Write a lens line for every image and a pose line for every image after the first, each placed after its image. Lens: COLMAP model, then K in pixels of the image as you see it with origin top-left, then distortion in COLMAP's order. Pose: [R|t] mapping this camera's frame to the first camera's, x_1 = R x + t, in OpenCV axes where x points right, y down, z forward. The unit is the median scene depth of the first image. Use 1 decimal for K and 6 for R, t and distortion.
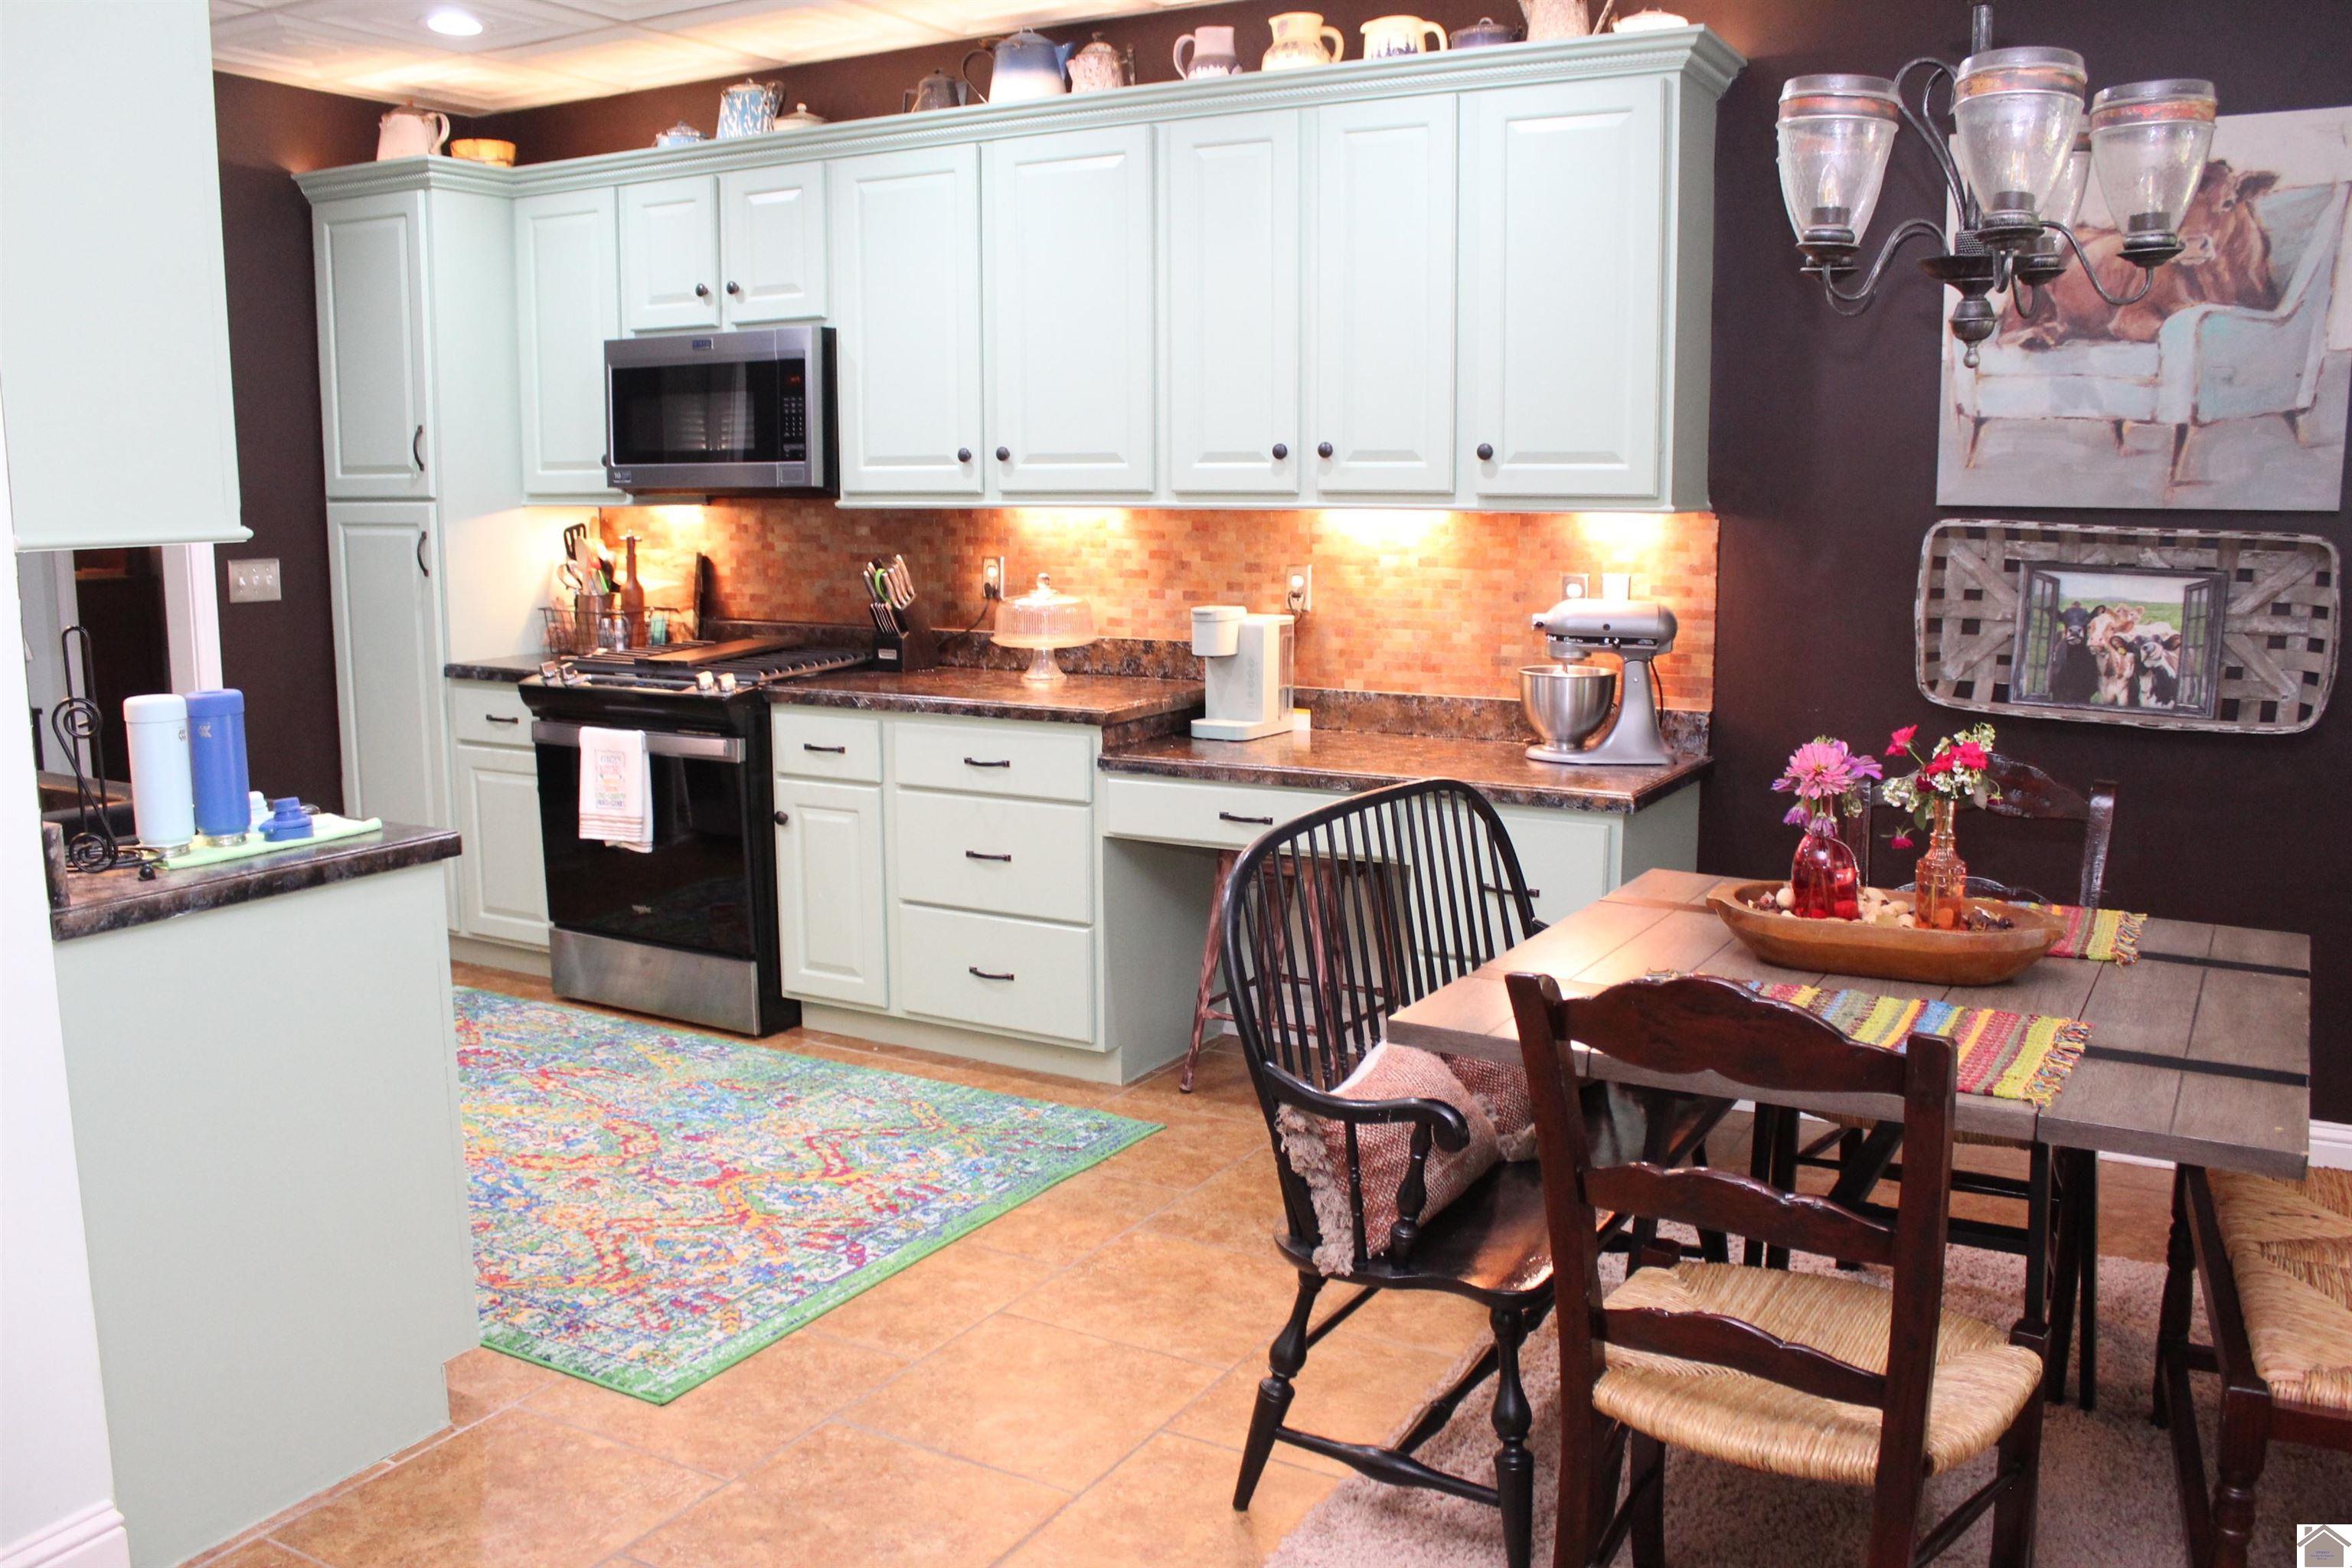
lens RADIAL K [[1959.3, 0, 1163.8], [0, 1959.3, 787.3], [0, 0, 1]] dist [-0.147484, 0.102890]
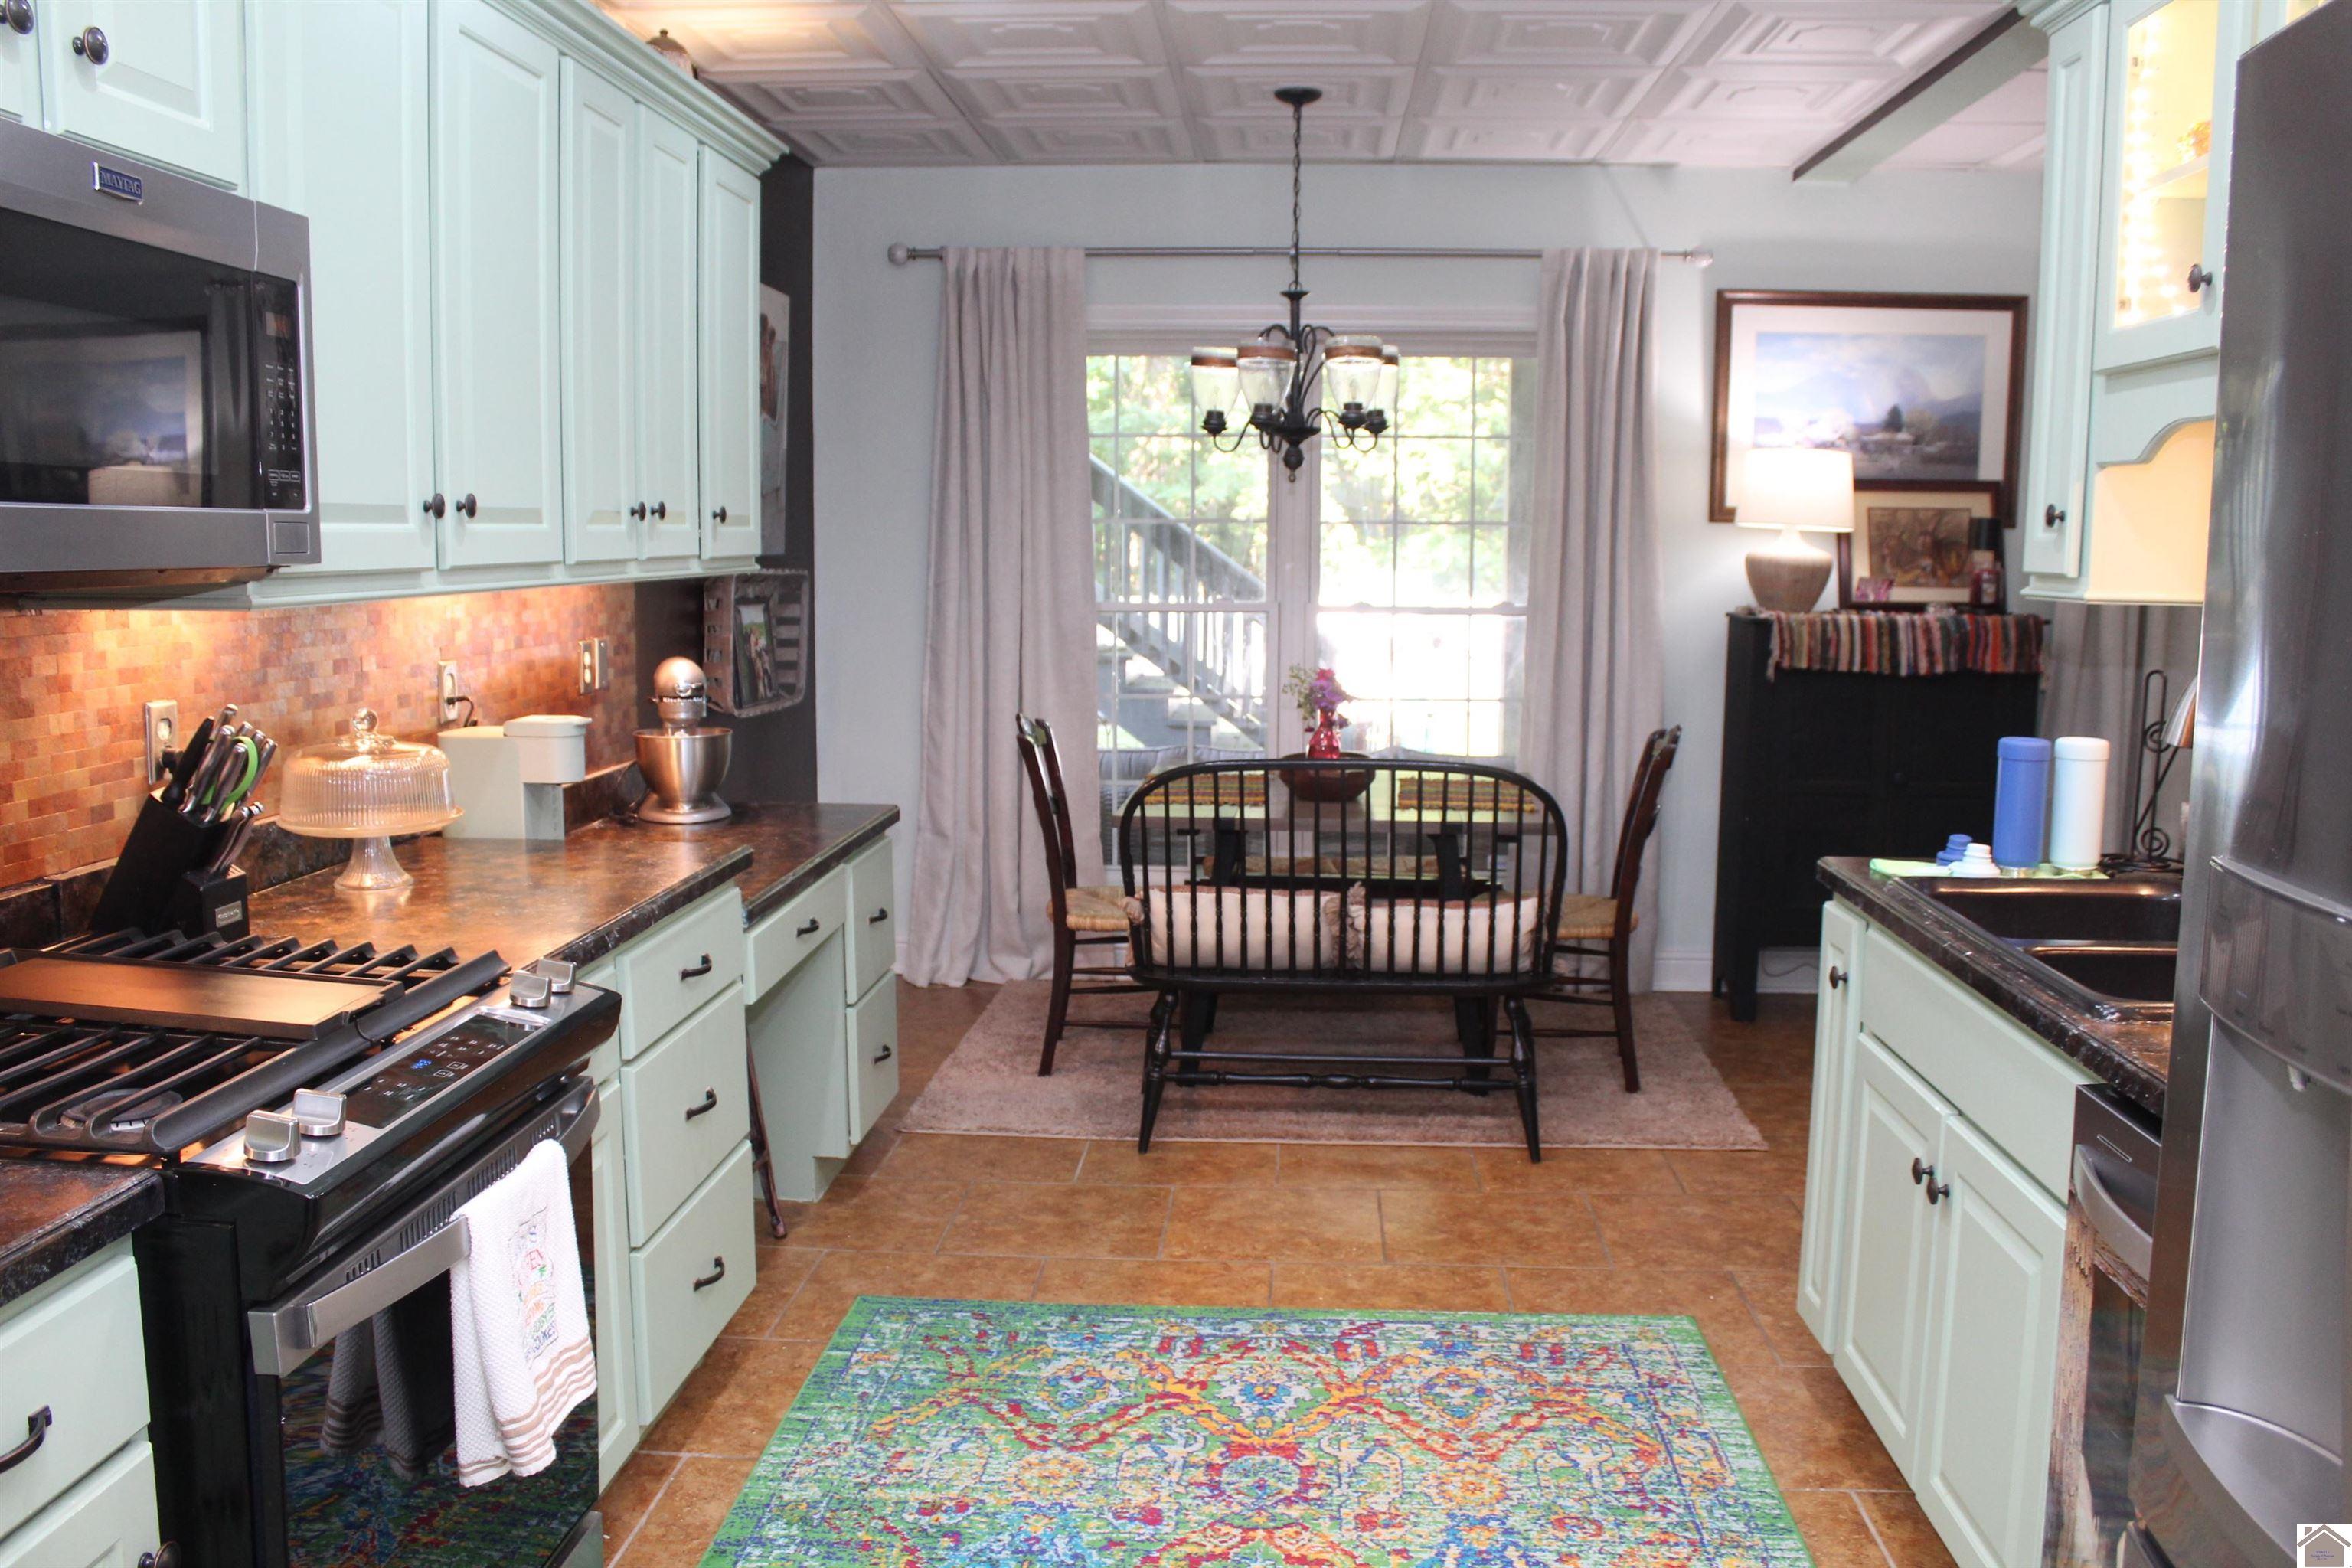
lens RADIAL K [[1959.3, 0, 1161.7], [0, 1959.3, 787.9], [0, 0, 1]] dist [-0.147484, 0.102890]
pose [[-0.437794, -0.117199, 0.891404, -0.868009], [0.134020, 0.971883, 0.193602, -0.209139], [-0.889030, 0.204224, -0.409778, 1.300087]]
